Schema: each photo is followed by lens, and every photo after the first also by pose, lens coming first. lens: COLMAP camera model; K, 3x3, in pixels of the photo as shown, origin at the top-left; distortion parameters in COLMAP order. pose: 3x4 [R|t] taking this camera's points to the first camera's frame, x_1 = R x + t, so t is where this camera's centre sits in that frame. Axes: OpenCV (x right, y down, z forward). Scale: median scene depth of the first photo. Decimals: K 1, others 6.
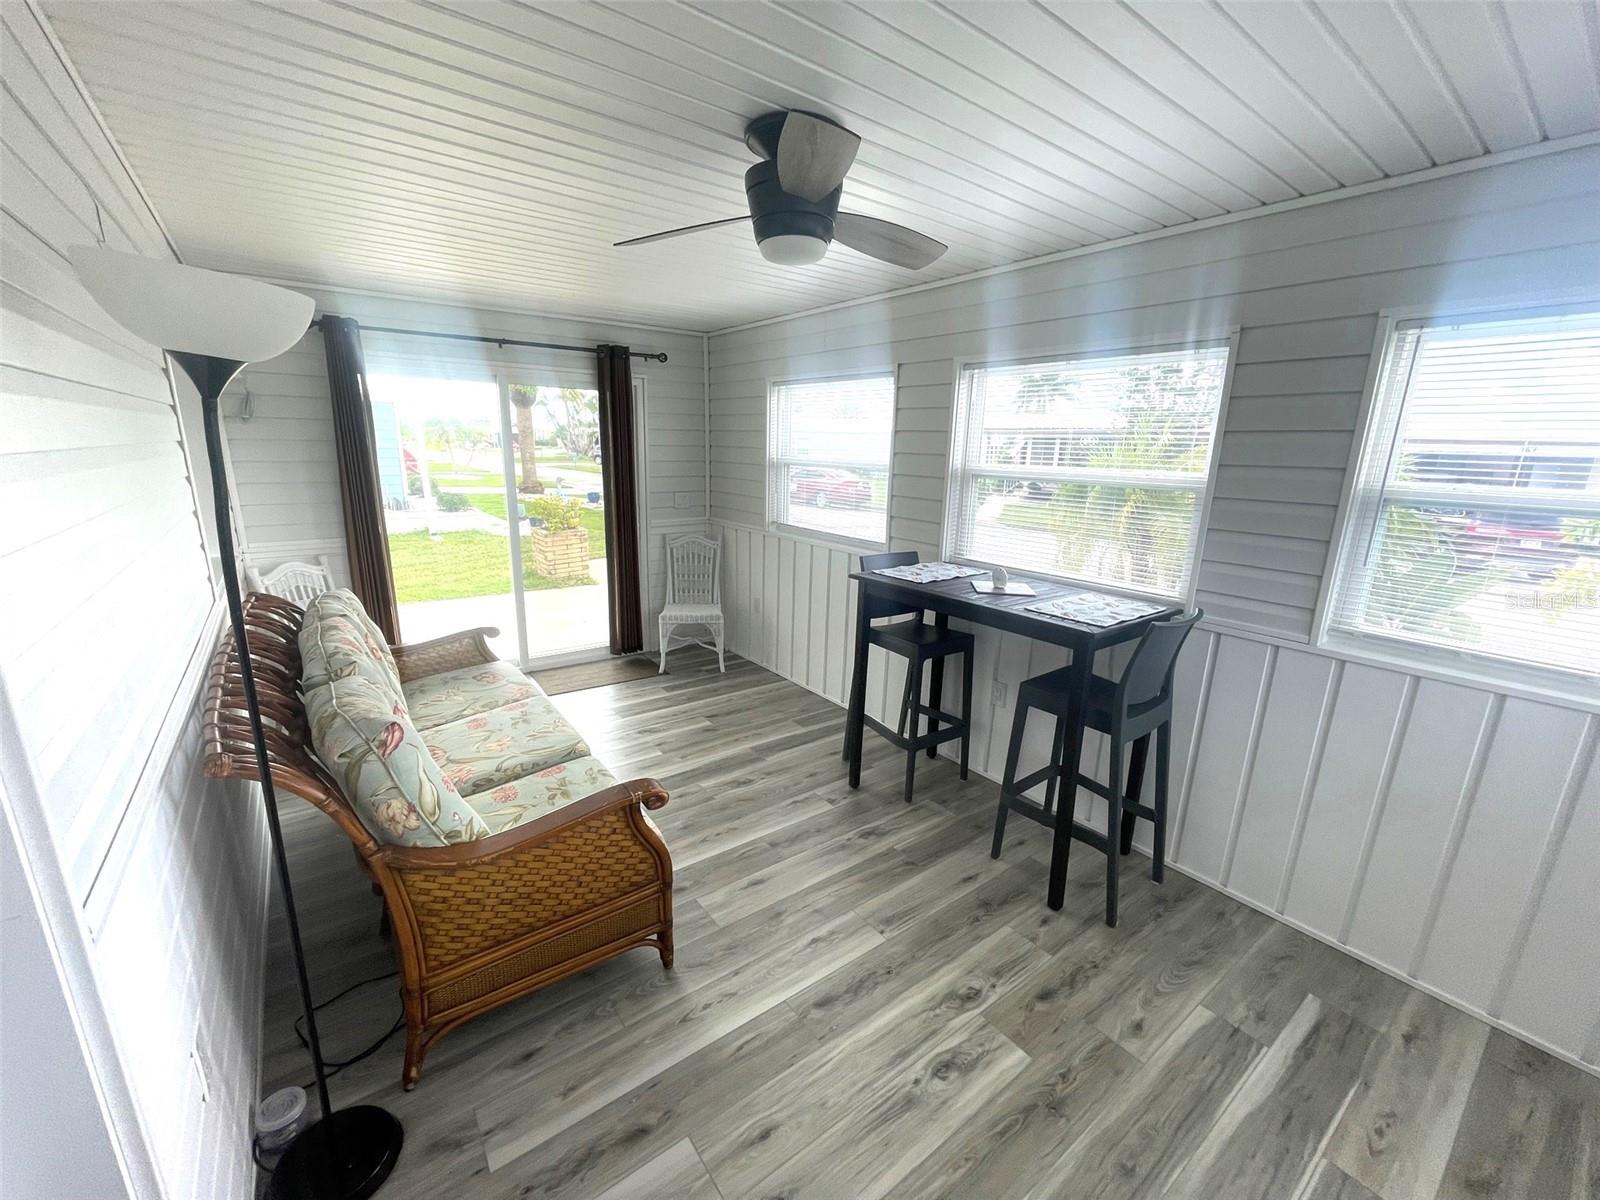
lens RADIAL K [[652.6, 0, 799.8], [0, 652.6, 605.0], [0, 0, 1]] dist [-0.002957, 0.001006]
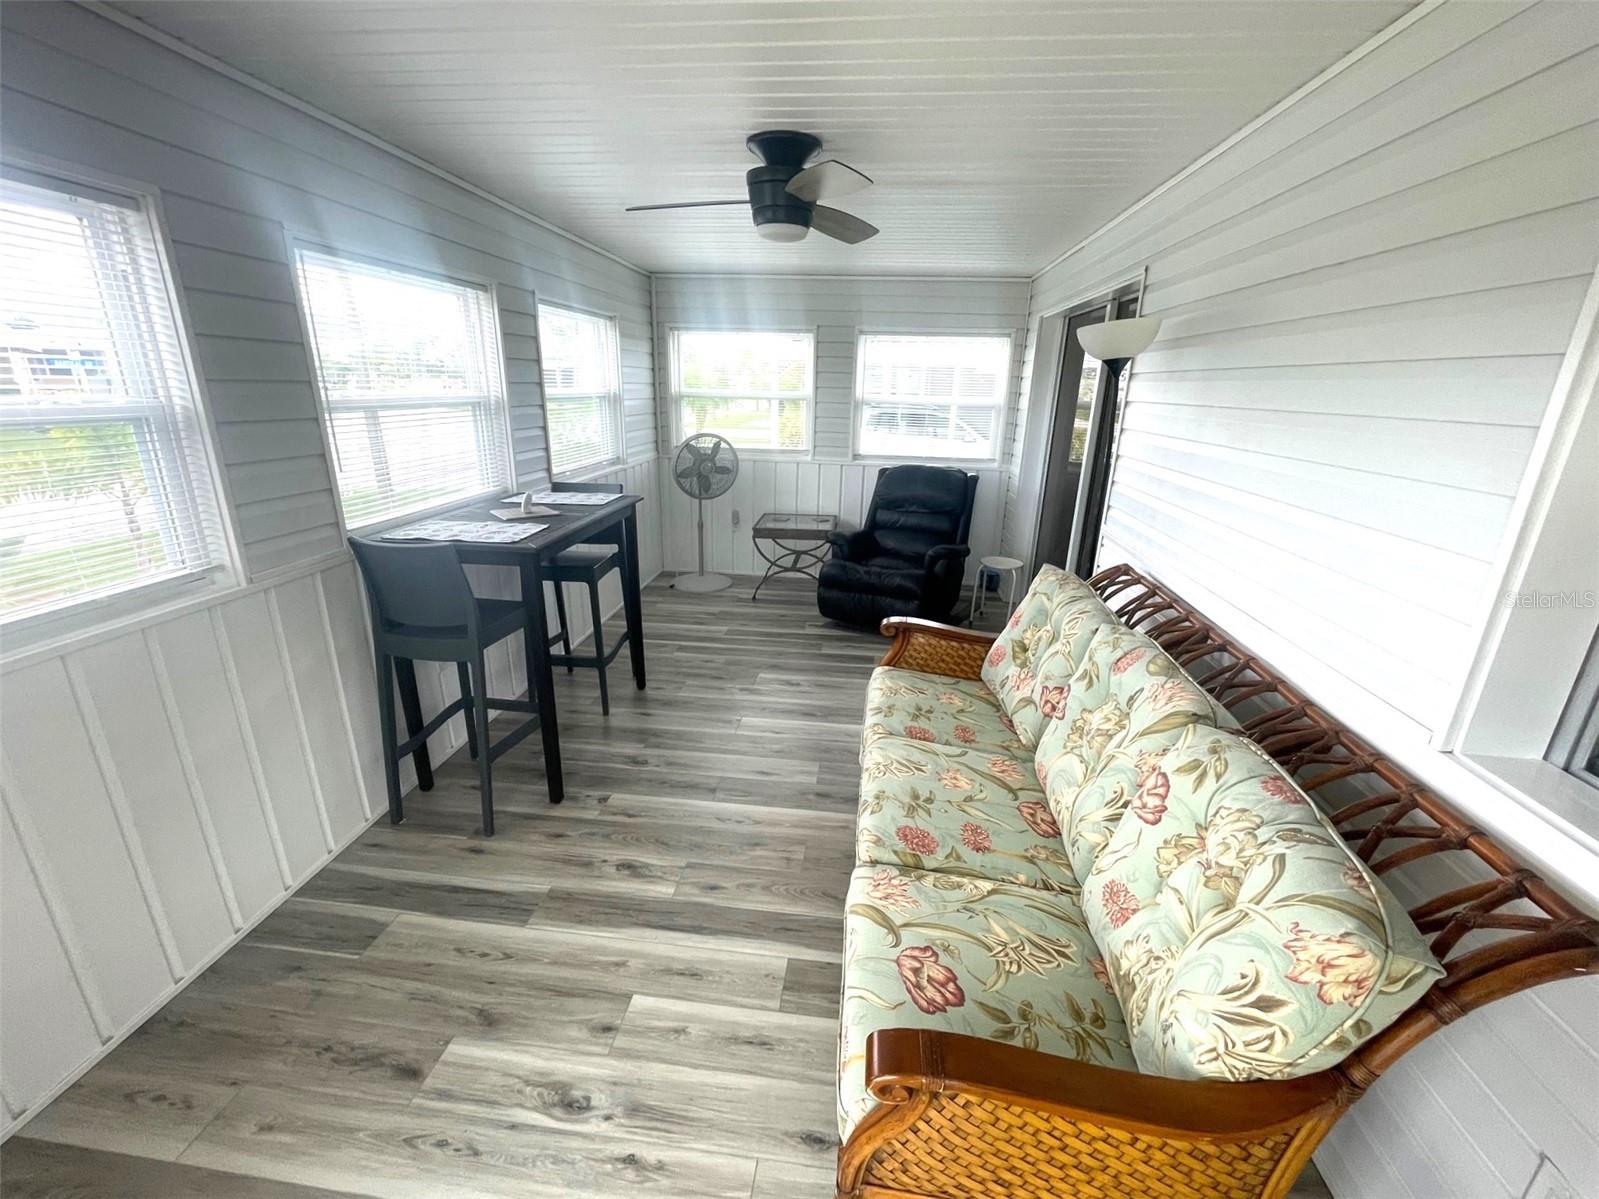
lens RADIAL K [[652.2, 0, 805.4], [0, 652.2, 596.6], [0, 0, 1]] dist [-0.002957, 0.001006]
pose [[-0.719766, -0.249617, 0.647787, -0.612531], [0.131572, 0.867158, 0.480340, -0.301381], [-0.681635, 0.430963, -0.591308, 1.165689]]
